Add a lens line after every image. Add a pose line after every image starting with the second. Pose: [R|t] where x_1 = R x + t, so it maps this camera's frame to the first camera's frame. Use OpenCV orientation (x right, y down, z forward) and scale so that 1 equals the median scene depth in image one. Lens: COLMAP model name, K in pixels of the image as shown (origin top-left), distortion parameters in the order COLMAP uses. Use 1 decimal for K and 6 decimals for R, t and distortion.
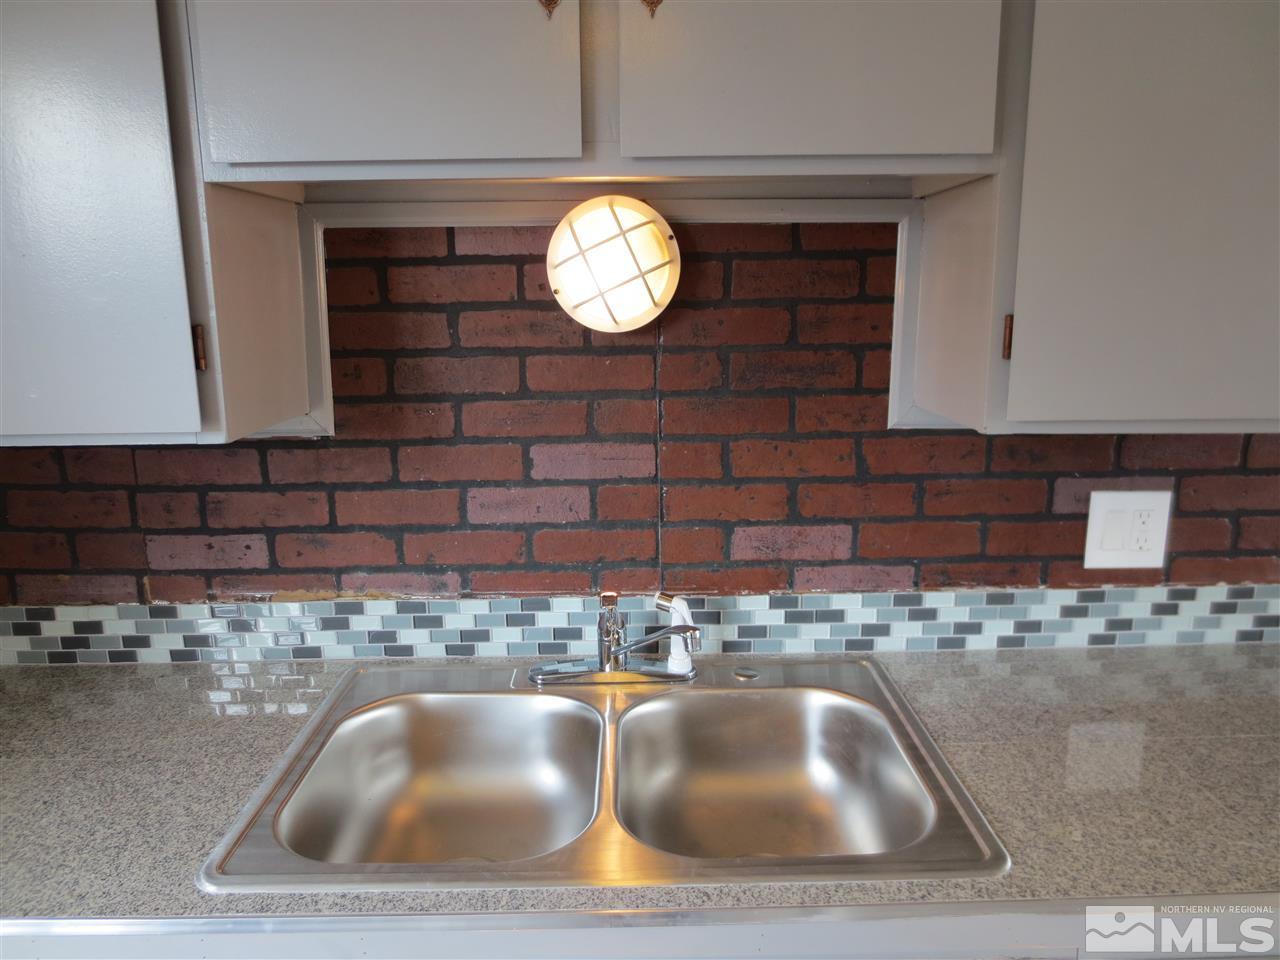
lens RADIAL K [[916.4, 0, 640.1], [0, 916.4, 481.2], [0, 0, 1]] dist [-0.029224, 0.017841]
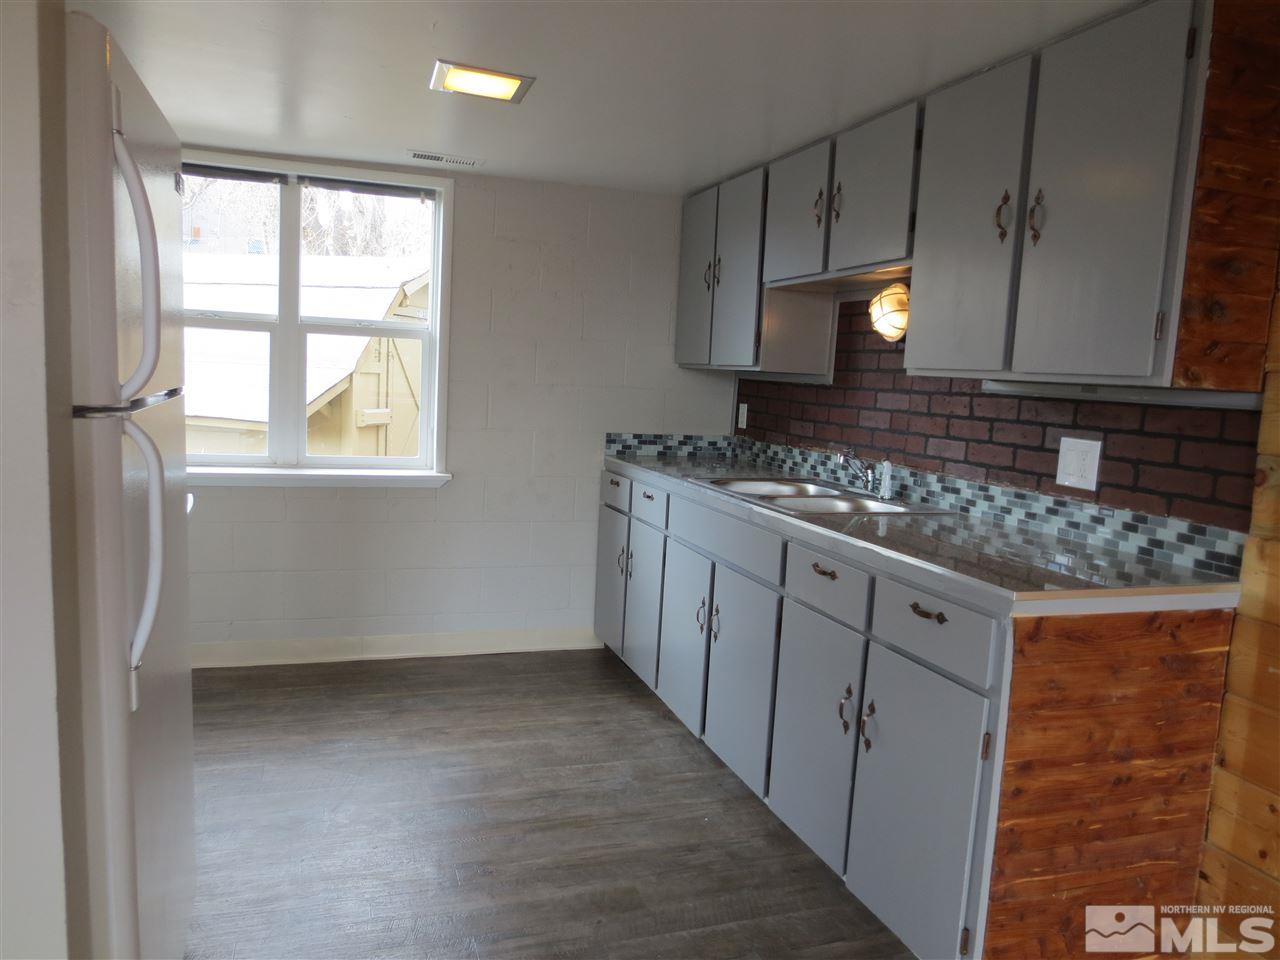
lens RADIAL K [[916.4, 0, 636.4], [0, 916.4, 481.5], [0, 0, 1]] dist [-0.029224, 0.017841]
pose [[0.310769, 0.138532, -0.940336, 1.803391], [-0.247868, 0.966901, 0.060528, 0.179769], [0.917597, 0.214269, 0.334821, -0.253324]]
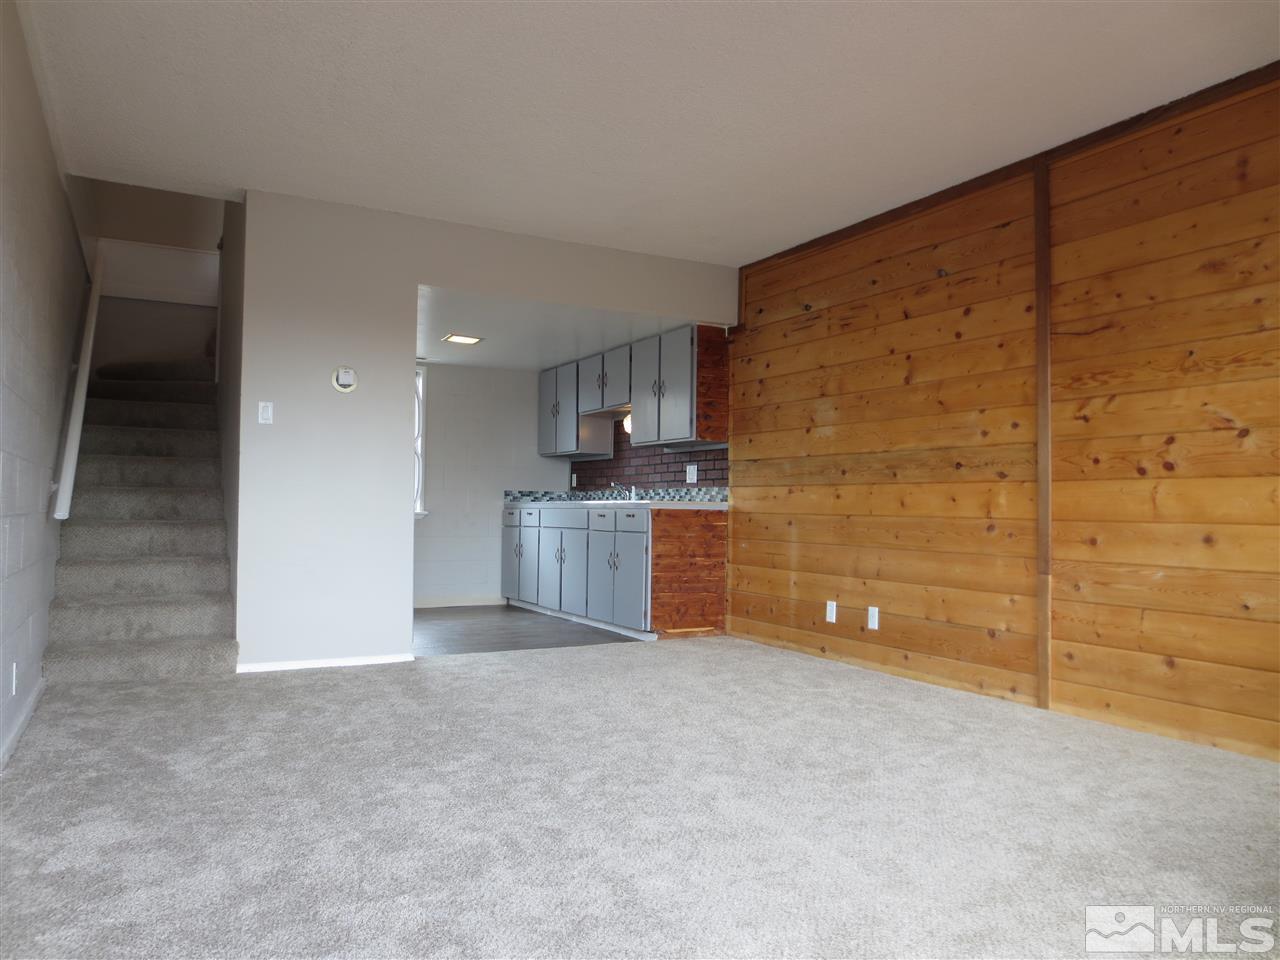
lens RADIAL K [[916.4, 0, 640.6], [0, 916.4, 480.5], [0, 0, 1]] dist [-0.029224, 0.017841]
pose [[0.468845, -0.010108, -0.883223, 4.342302], [-0.198334, 0.973196, -0.116421, 0.649676], [0.860725, 0.229756, 0.454273, -1.234462]]
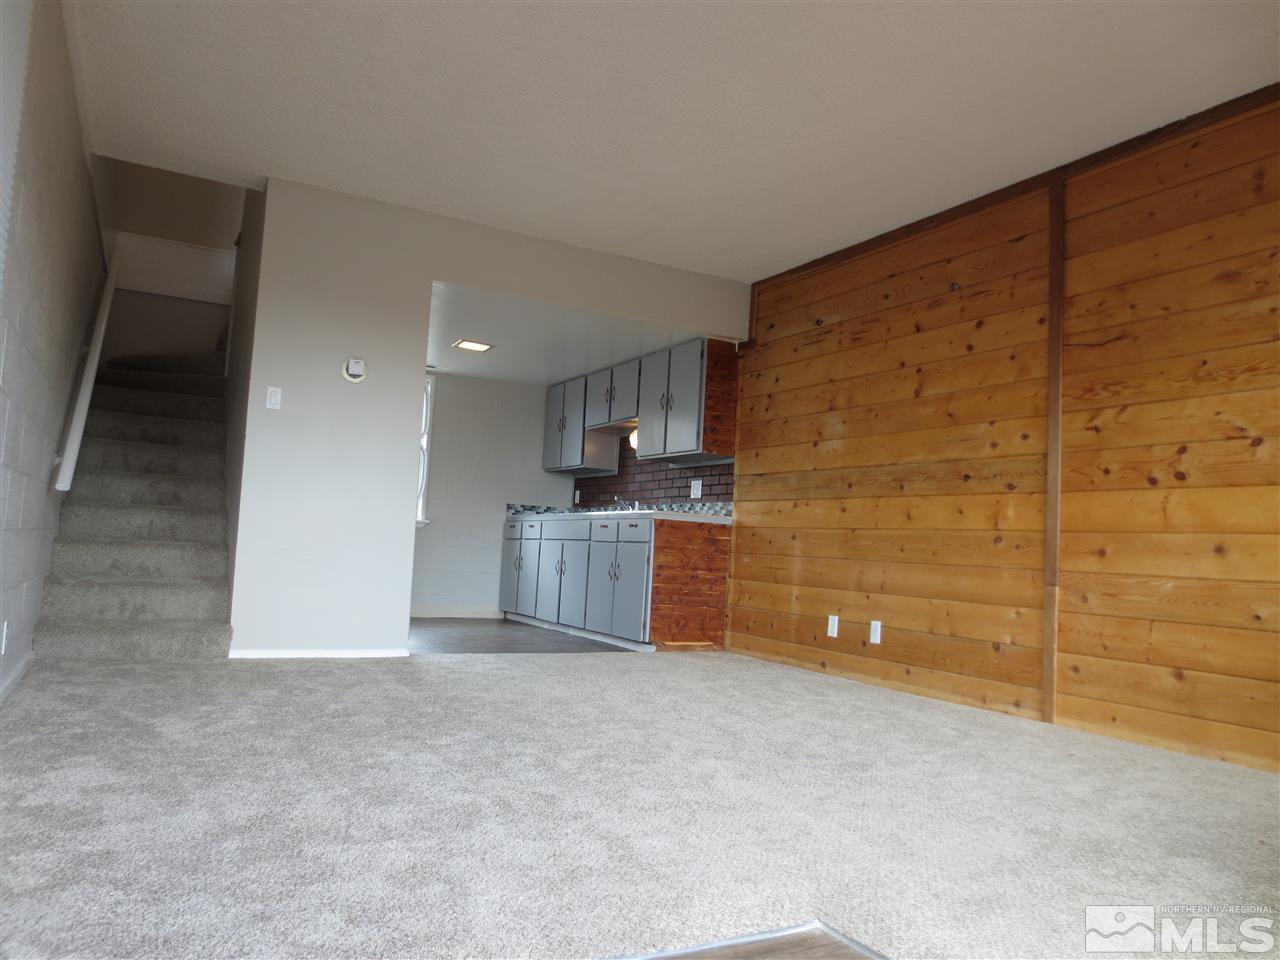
lens RADIAL K [[916.4, 0, 640.6], [0, 916.4, 482.7], [0, 0, 1]] dist [-0.029224, 0.017841]
pose [[0.468700, -0.029285, -0.882872, 4.315914], [-0.238823, 0.958030, -0.158565, 0.787928], [0.850461, 0.285169, 0.442034, -1.203402]]
